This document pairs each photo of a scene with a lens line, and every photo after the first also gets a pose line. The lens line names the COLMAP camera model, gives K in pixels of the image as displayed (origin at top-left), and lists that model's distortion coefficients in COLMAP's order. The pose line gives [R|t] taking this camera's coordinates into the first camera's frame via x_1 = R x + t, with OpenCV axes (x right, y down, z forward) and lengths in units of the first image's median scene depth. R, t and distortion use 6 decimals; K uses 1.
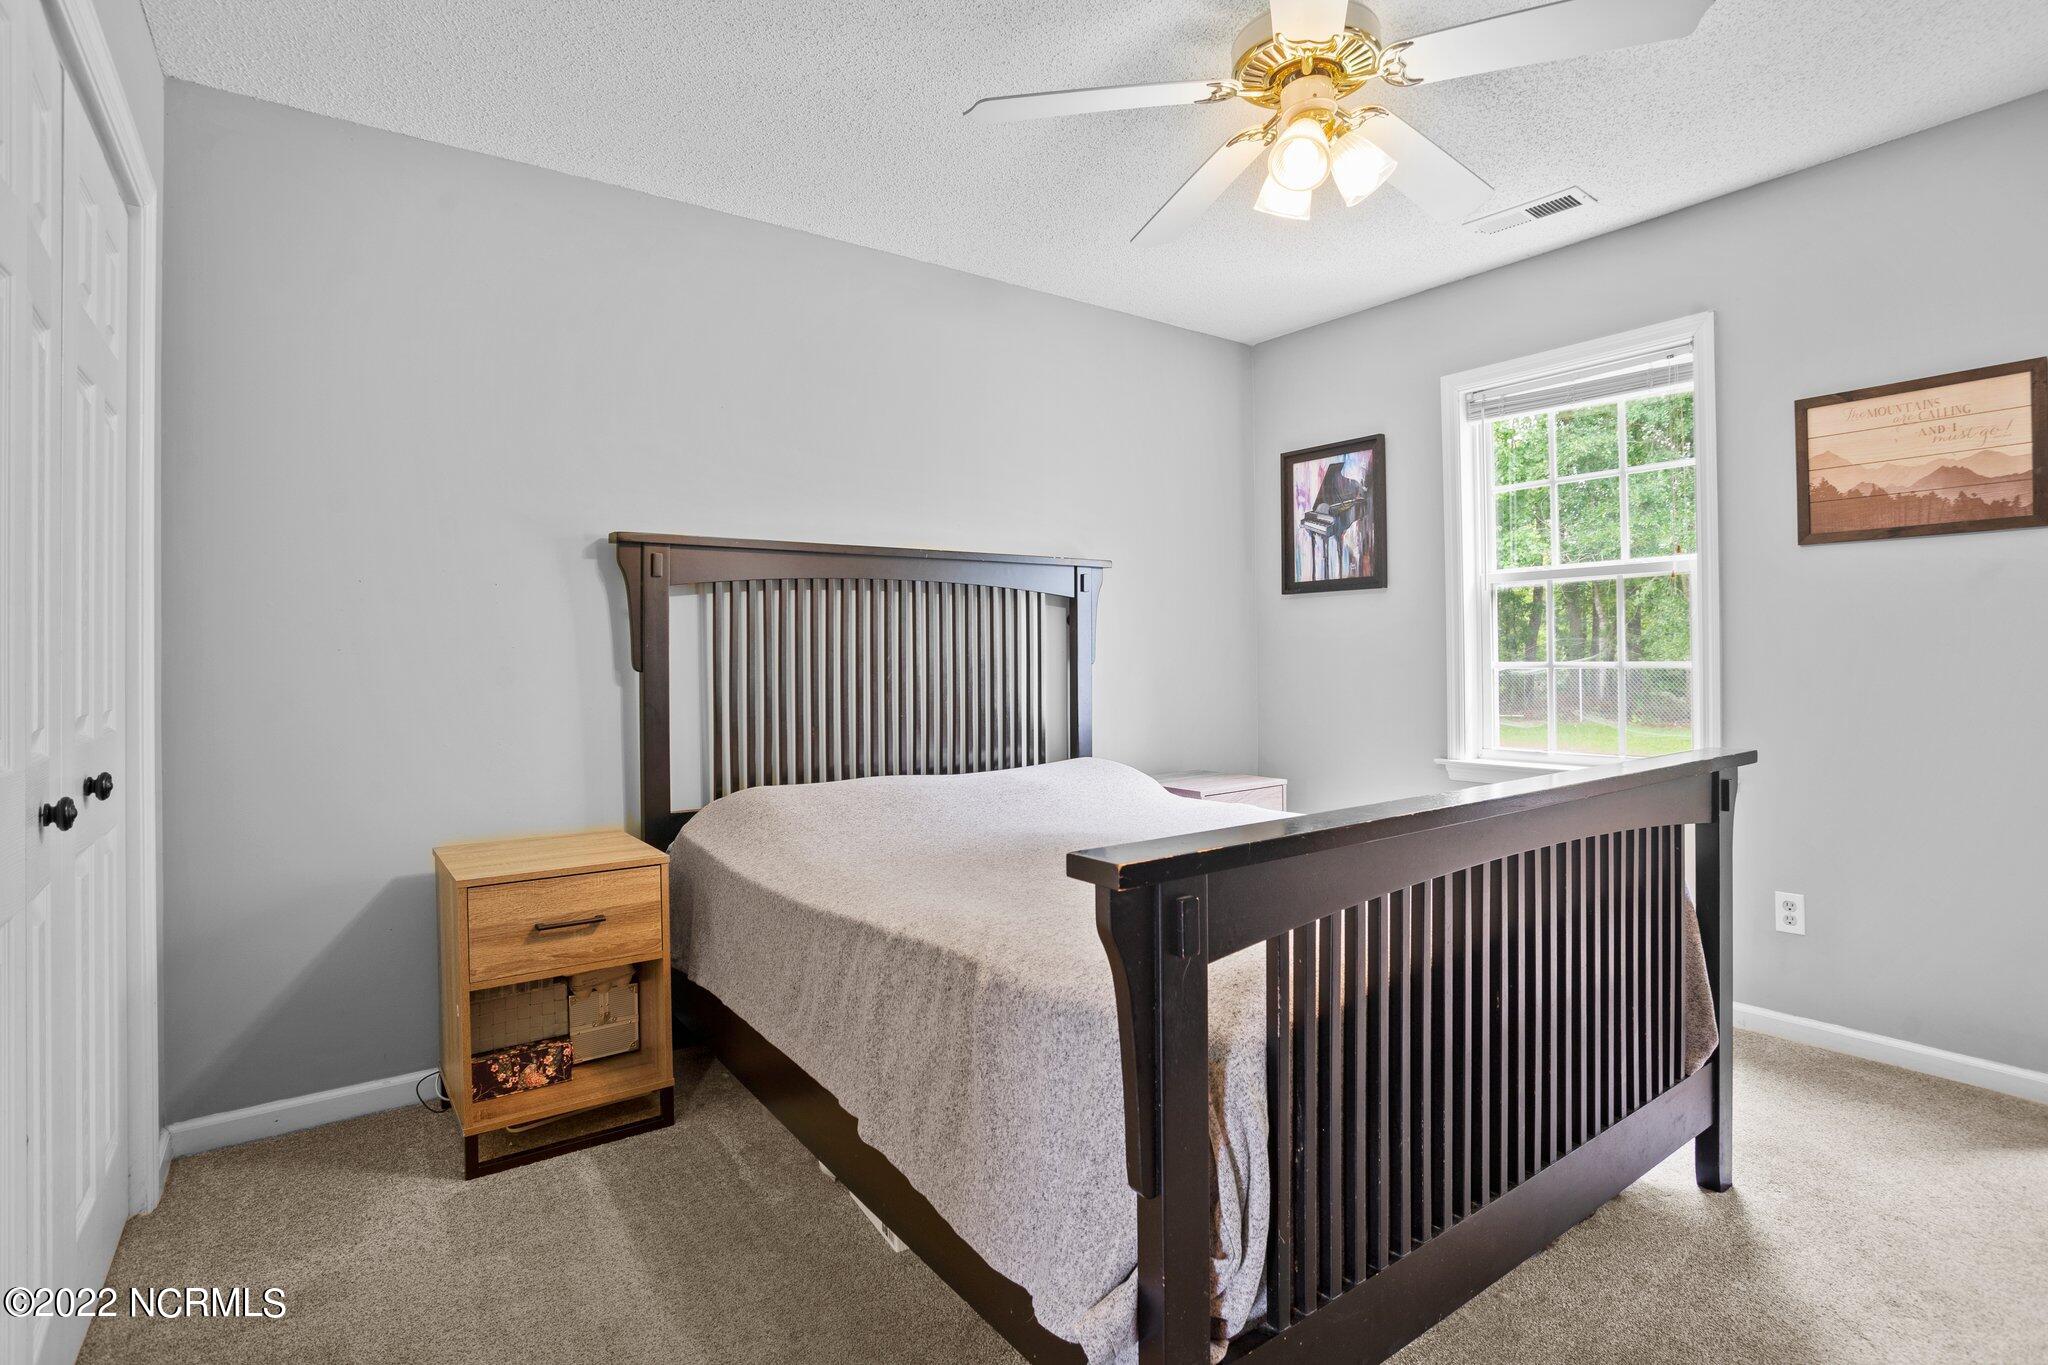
lens RADIAL K [[995.6, 0, 1023.6], [0, 995.6, 665.6], [0, 0, 1]] dist [-0.064473, 0.018422]
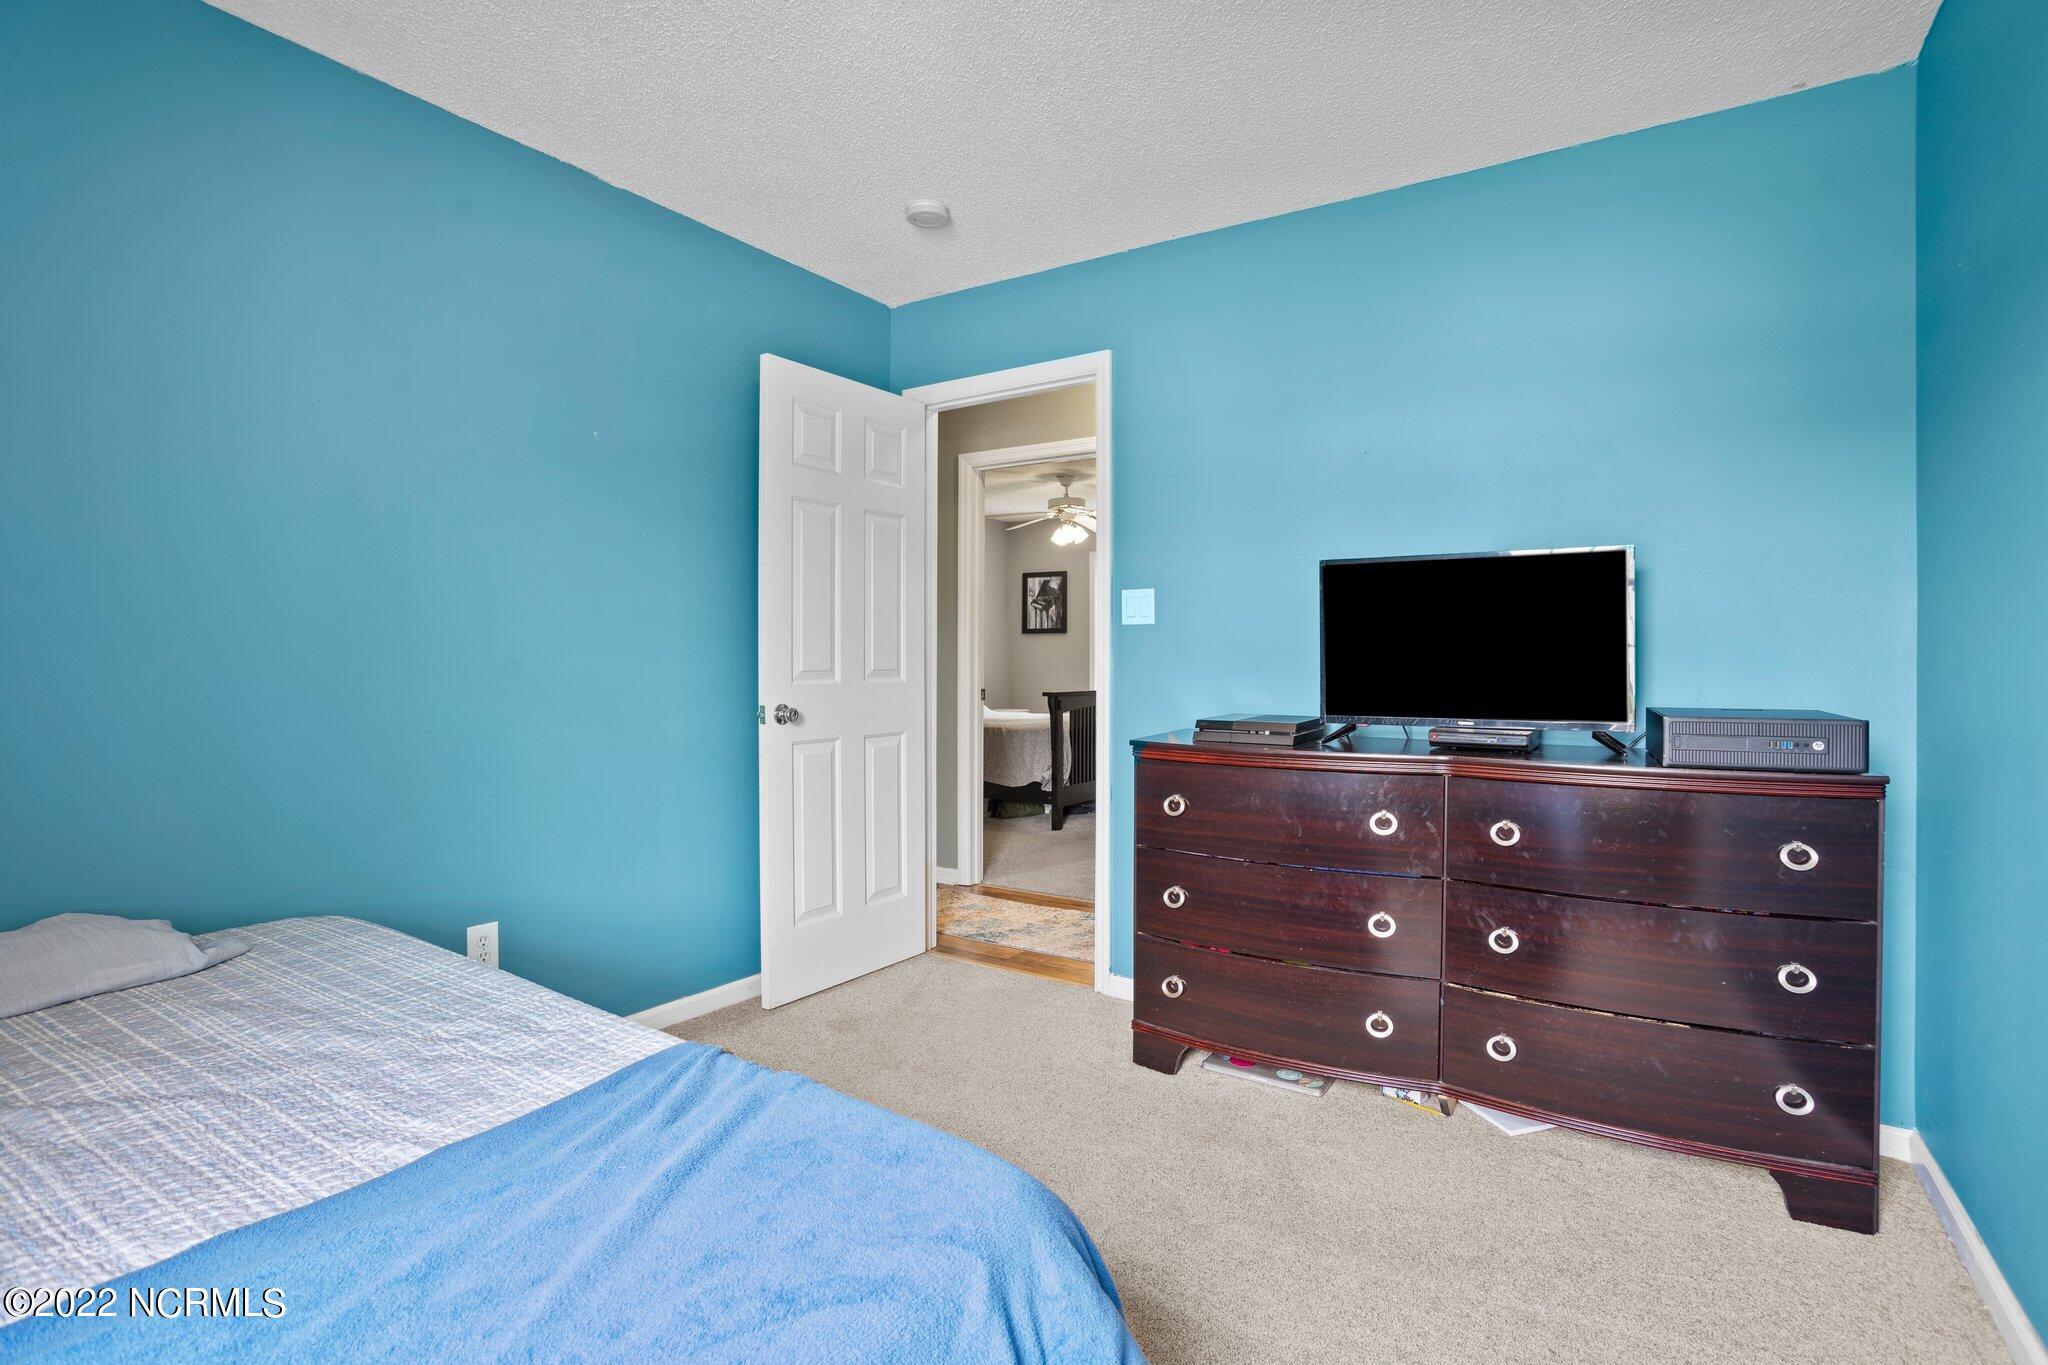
lens RADIAL K [[995.6, 0, 1025.9], [0, 995.6, 675.2], [0, 0, 1]] dist [-0.064473, 0.018422]
pose [[0.932366, 0.008416, 0.361419, -0.592580], [-0.009242, 0.999957, 0.000558, 0.023455], [-0.361399, -0.003860, 0.932403, -1.215156]]
